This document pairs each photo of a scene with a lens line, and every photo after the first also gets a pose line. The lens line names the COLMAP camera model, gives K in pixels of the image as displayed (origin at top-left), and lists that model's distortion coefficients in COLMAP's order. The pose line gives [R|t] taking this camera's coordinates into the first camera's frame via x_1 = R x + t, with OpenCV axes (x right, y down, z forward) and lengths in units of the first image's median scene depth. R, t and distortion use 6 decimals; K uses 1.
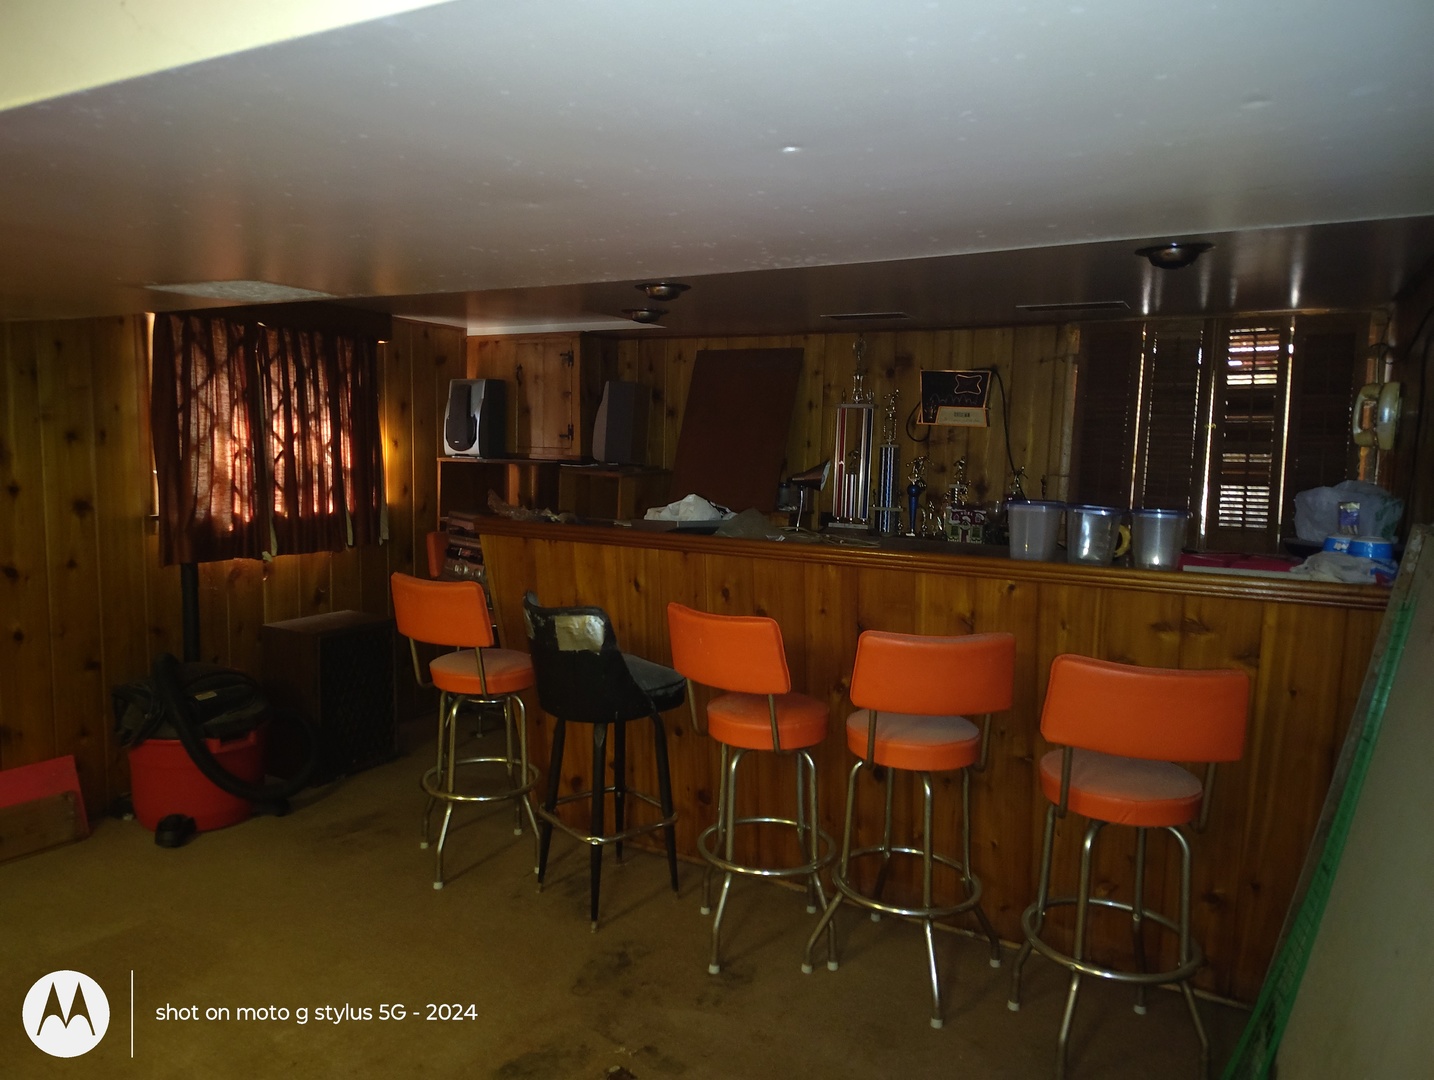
lens RADIAL K [[1011.2, 0, 713.9], [0, 1011.2, 548.3], [0, 0, 1]] dist [0.031554, -0.031183]
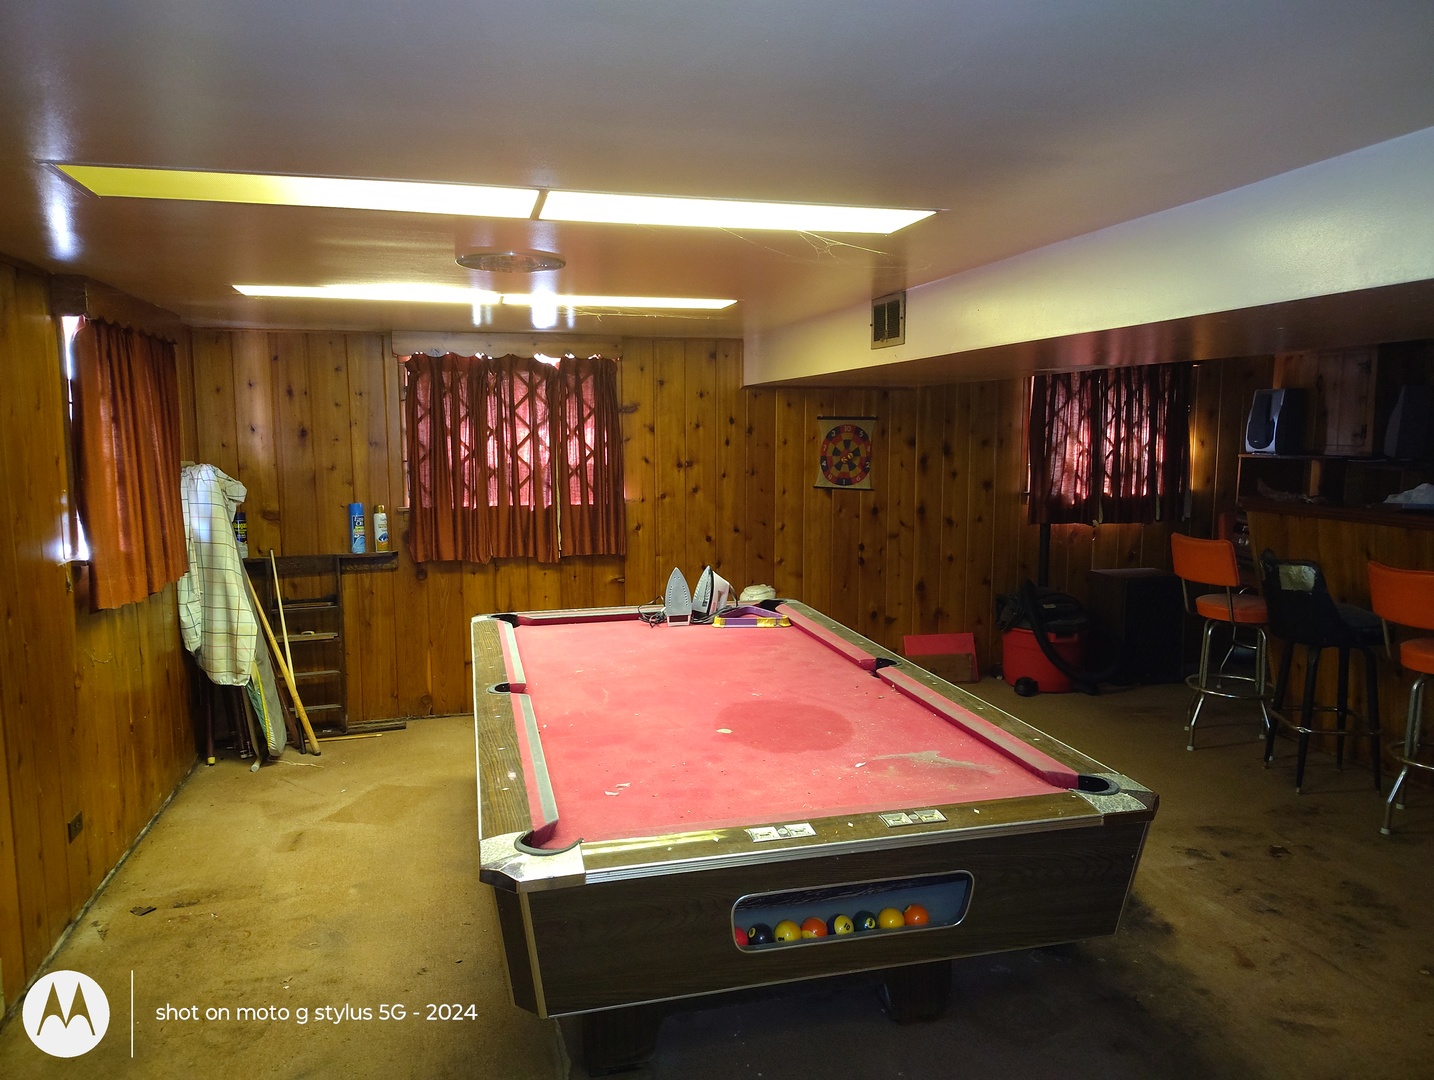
lens RADIAL K [[1011.2, 0, 708.5], [0, 1011.2, 544.6], [0, 0, 1]] dist [0.031554, -0.031183]
pose [[0.695612, 0.061648, -0.715768, 0.233594], [-0.061009, 0.997781, 0.026646, 0.036483], [0.715823, 0.025133, 0.697830, -0.441843]]
